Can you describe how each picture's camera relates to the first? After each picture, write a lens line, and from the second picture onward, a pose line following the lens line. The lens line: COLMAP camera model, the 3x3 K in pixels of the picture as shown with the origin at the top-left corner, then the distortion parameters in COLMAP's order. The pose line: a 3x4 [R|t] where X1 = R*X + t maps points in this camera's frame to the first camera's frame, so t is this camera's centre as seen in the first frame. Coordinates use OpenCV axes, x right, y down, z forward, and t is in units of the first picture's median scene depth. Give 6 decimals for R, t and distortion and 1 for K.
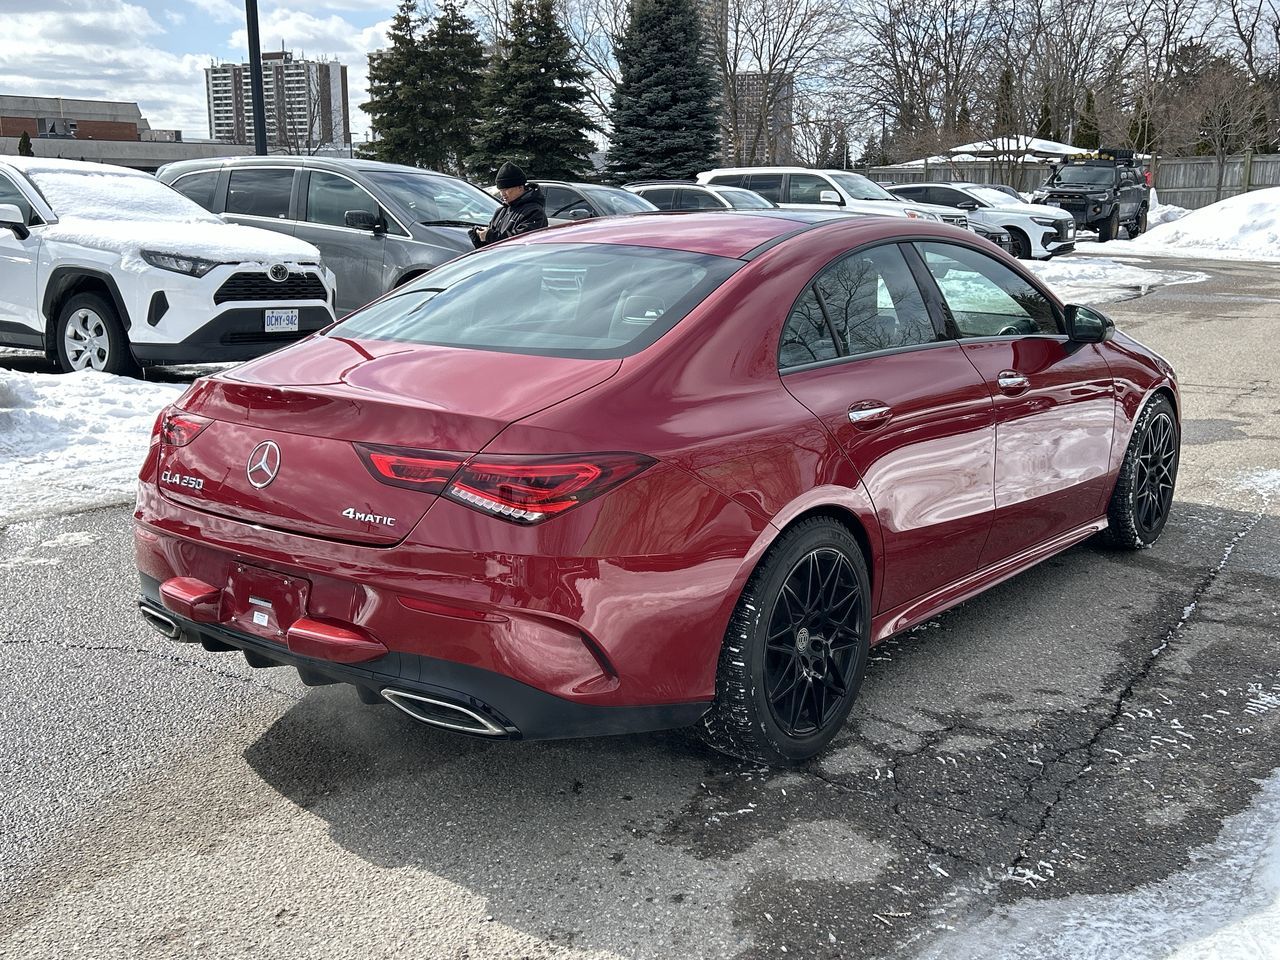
lens RADIAL K [[1291.8, 0, 640.0], [0, 1291.8, 480.0], [0, 0, 1]] dist [0.112132, -0.219750]
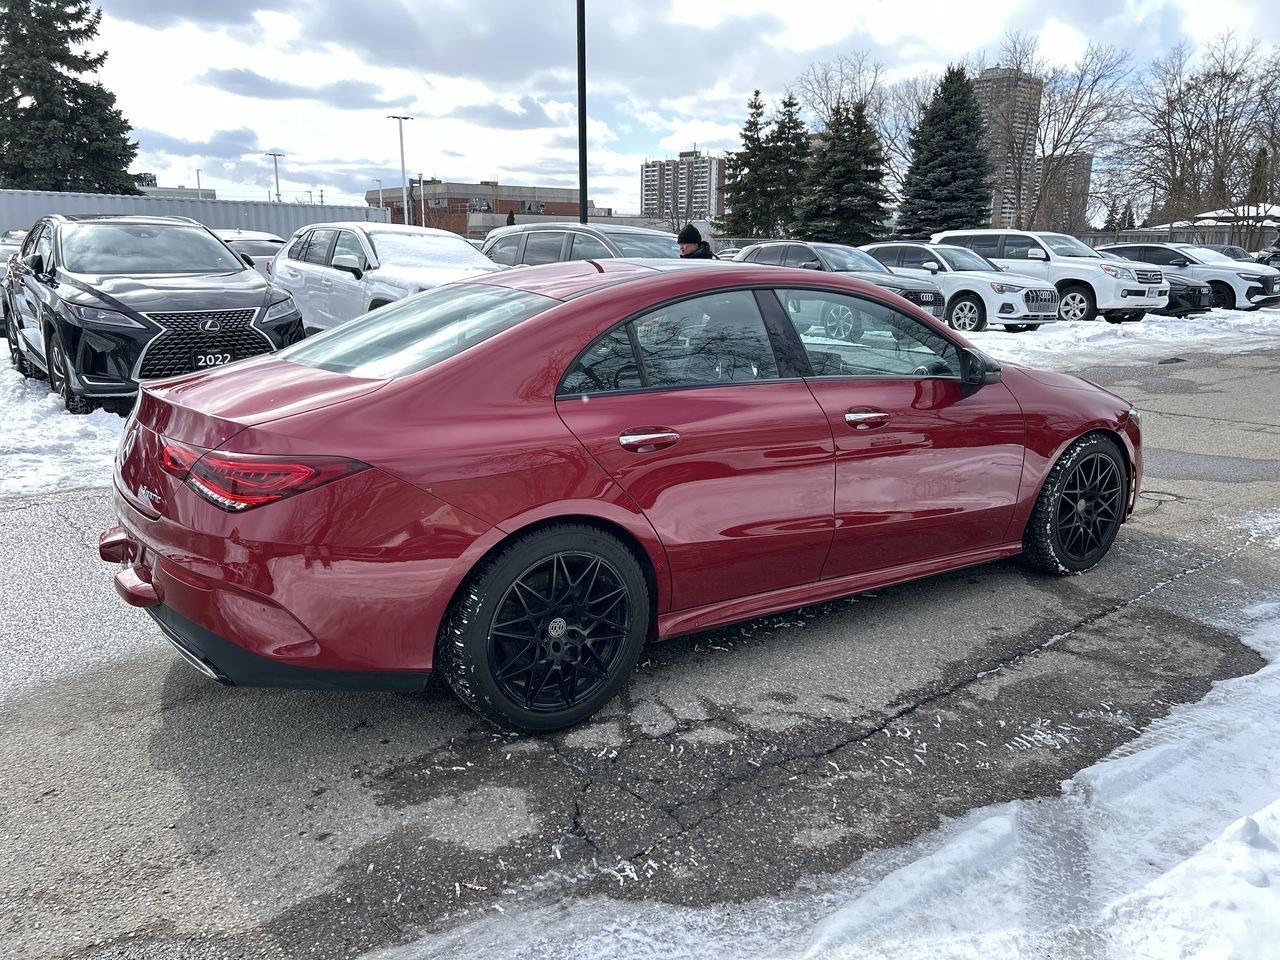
lens RADIAL K [[947.6, 0, 640.0], [0, 947.6, 480.0], [0, 0, 1]] dist [0.052730, -0.052338]
pose [[0.952774, 0.076785, -0.293812, 0.057182], [-0.071333, 0.997024, 0.029244, -0.005183], [0.295183, -0.006904, 0.955416, 0.027450]]
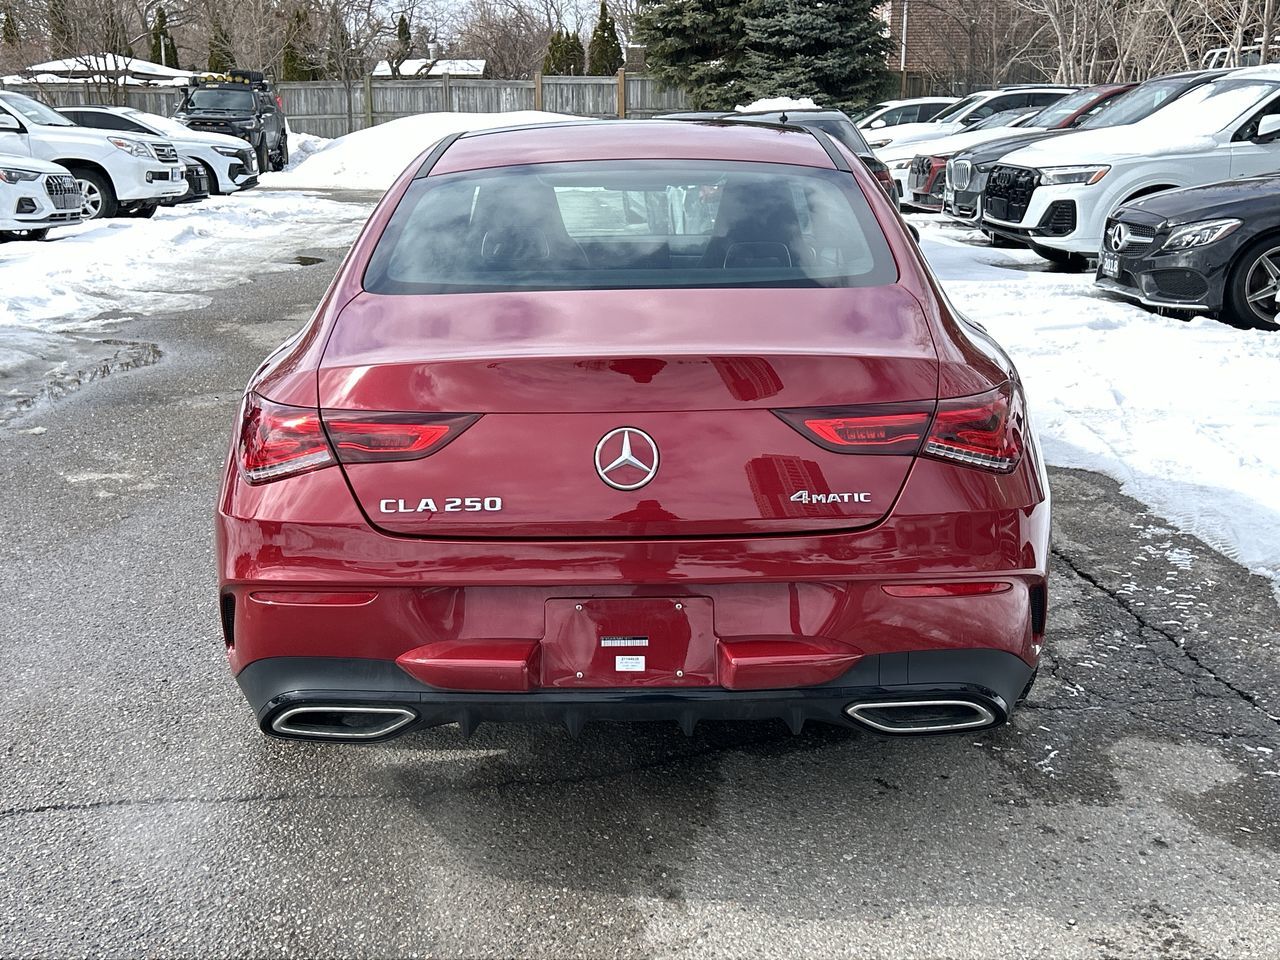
lens RADIAL K [[1469.0, 0, 630.5], [0, 1469.0, 463.4], [0, 0, 1]] dist [0.119177, -0.250742]
pose [[0.795558, -0.143622, 0.588608, -0.092624], [0.138202, 0.988903, 0.054502, -0.006475], [-0.589905, 0.037987, 0.806579, 0.037464]]
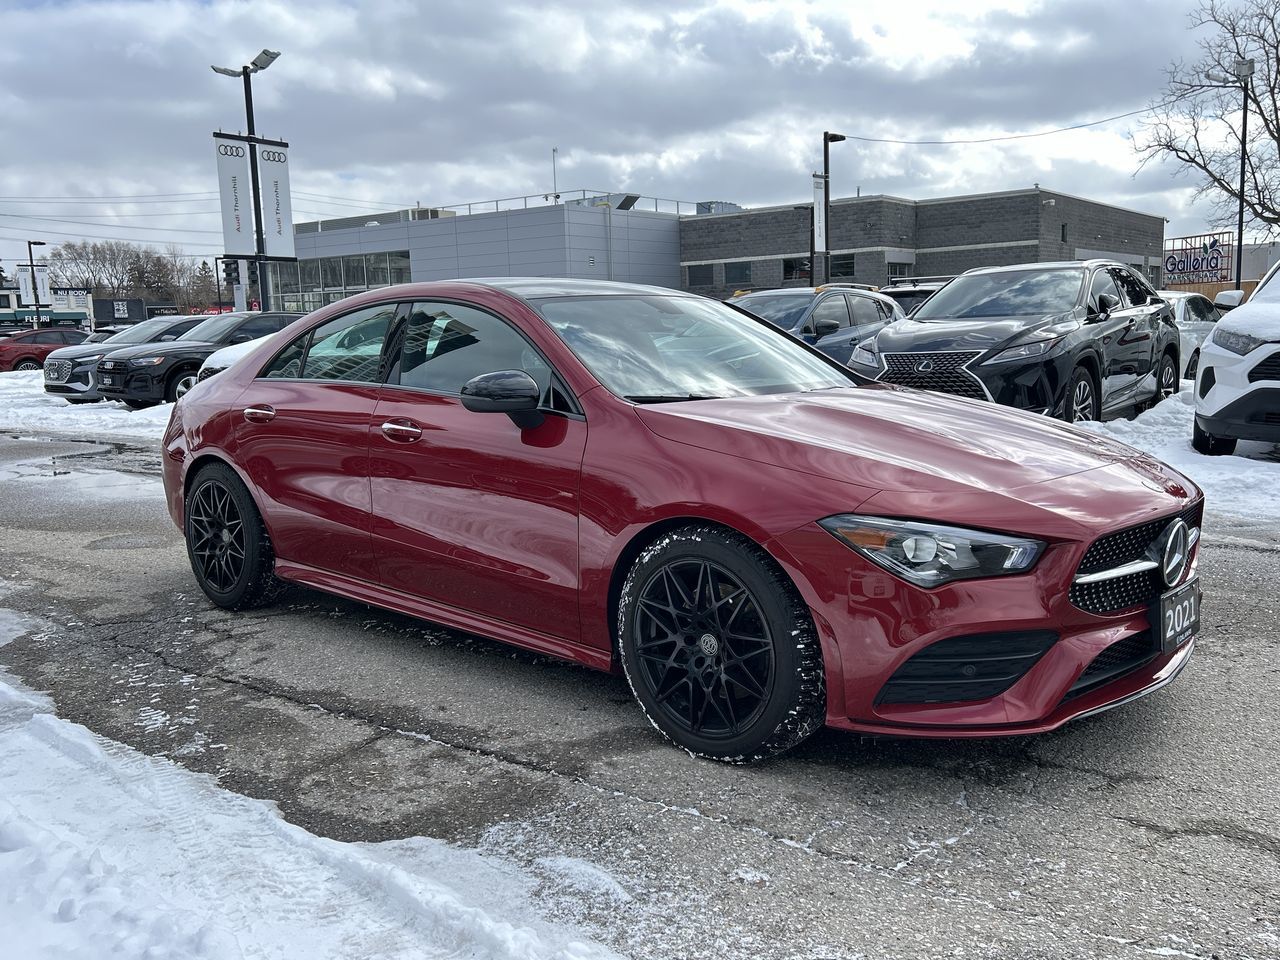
lens RADIAL K [[1108.0, 0, 640.0], [0, 1108.0, 480.0], [0, 0, 1]] dist [0.030471, -0.011298]
pose [[-0.074541, 0.134508, -0.988105, 0.197643], [-0.187839, 0.971231, 0.146381, -0.034356], [0.979367, 0.196516, -0.047130, 0.207271]]
